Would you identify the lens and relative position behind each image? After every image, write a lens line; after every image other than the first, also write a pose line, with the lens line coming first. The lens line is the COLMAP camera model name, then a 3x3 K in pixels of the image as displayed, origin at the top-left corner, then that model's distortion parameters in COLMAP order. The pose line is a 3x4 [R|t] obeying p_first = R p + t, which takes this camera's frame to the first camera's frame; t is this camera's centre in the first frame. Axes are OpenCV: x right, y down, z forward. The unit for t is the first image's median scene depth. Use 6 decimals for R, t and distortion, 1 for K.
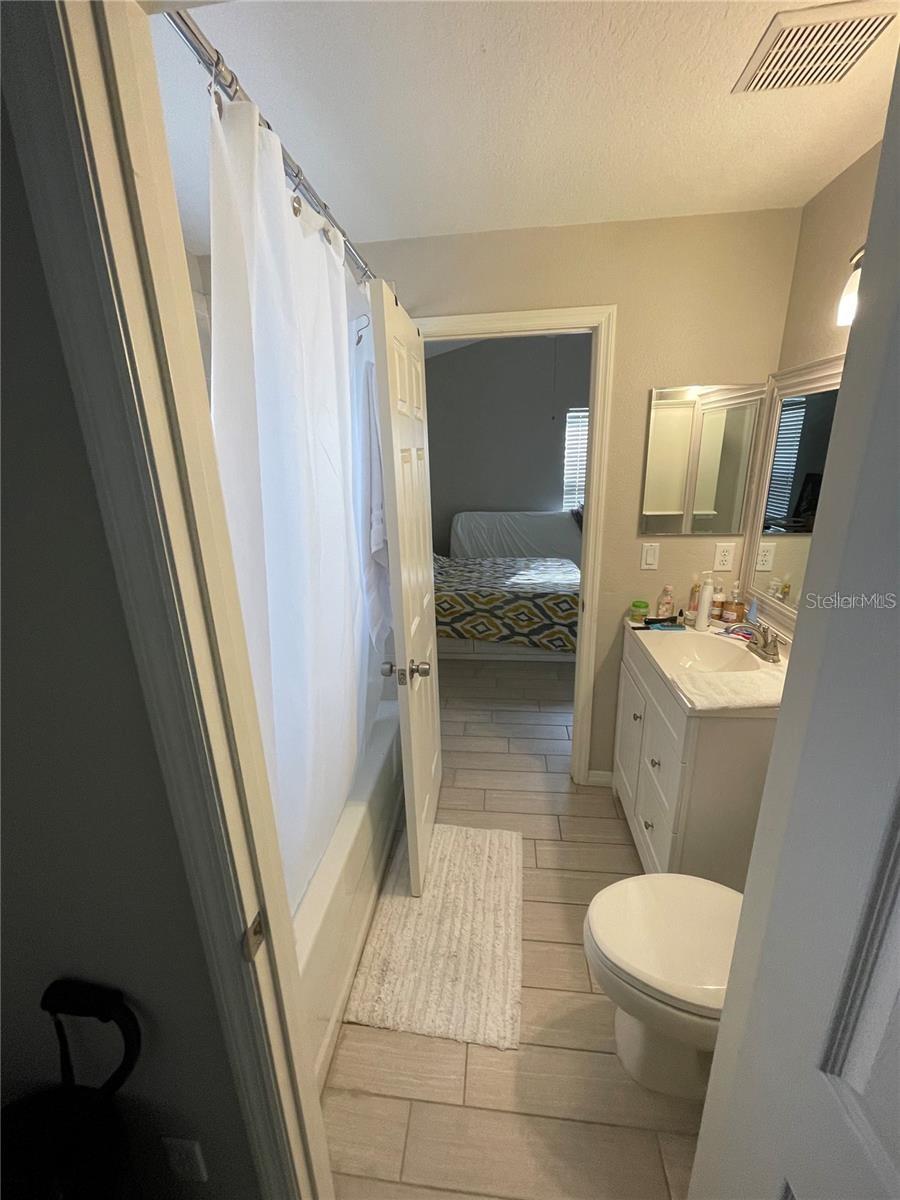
lens RADIAL K [[479.1, 0, 452.3], [0, 479.1, 600.0], [0, 0, 1]] dist [-0.000145, -0.000013]
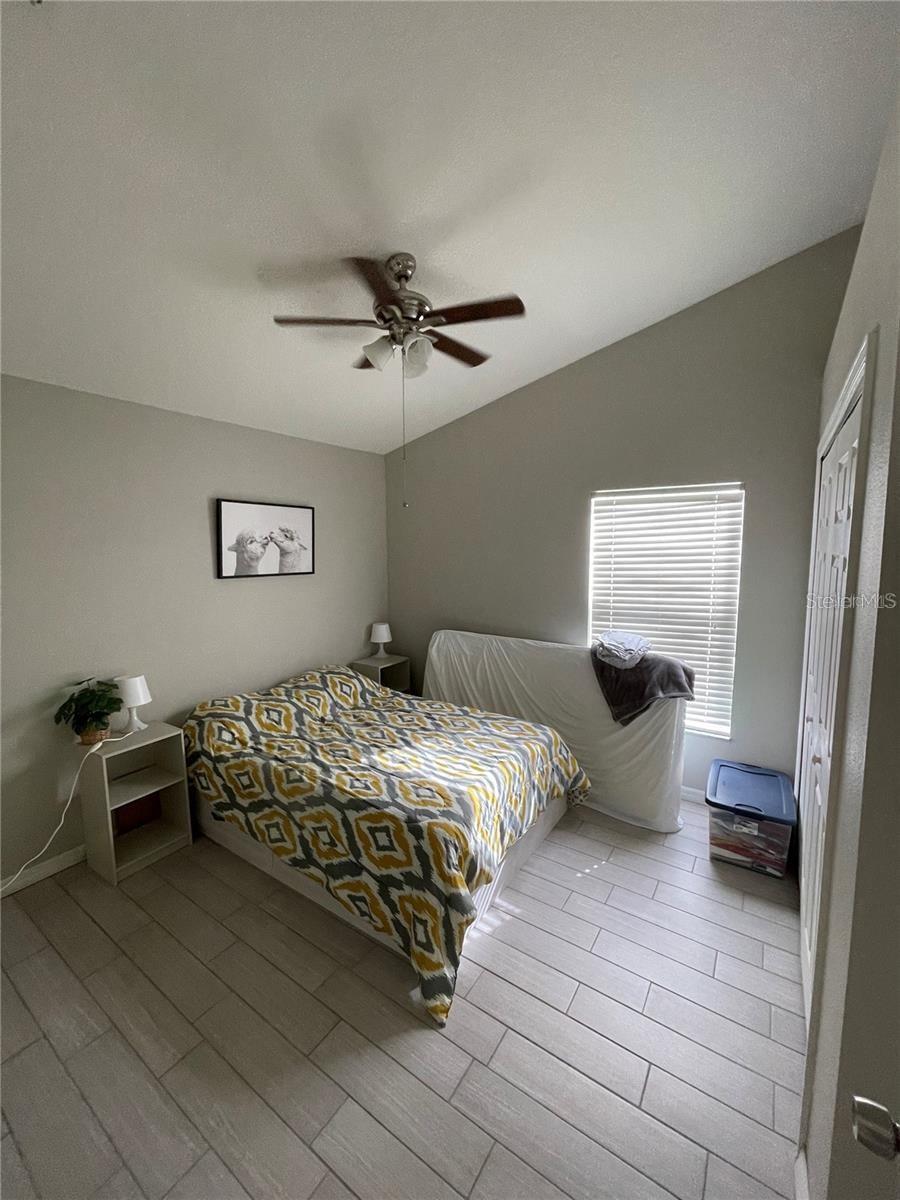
lens RADIAL K [[479.1, 0, 447.6], [0, 479.1, 600.5], [0, 0, 1]] dist [-0.000145, -0.000013]
pose [[0.883418, 0.074138, -0.462684, 0.517500], [-0.154094, 0.978451, -0.137434, -0.182336], [0.442524, 0.192708, 0.875806, 0.504877]]
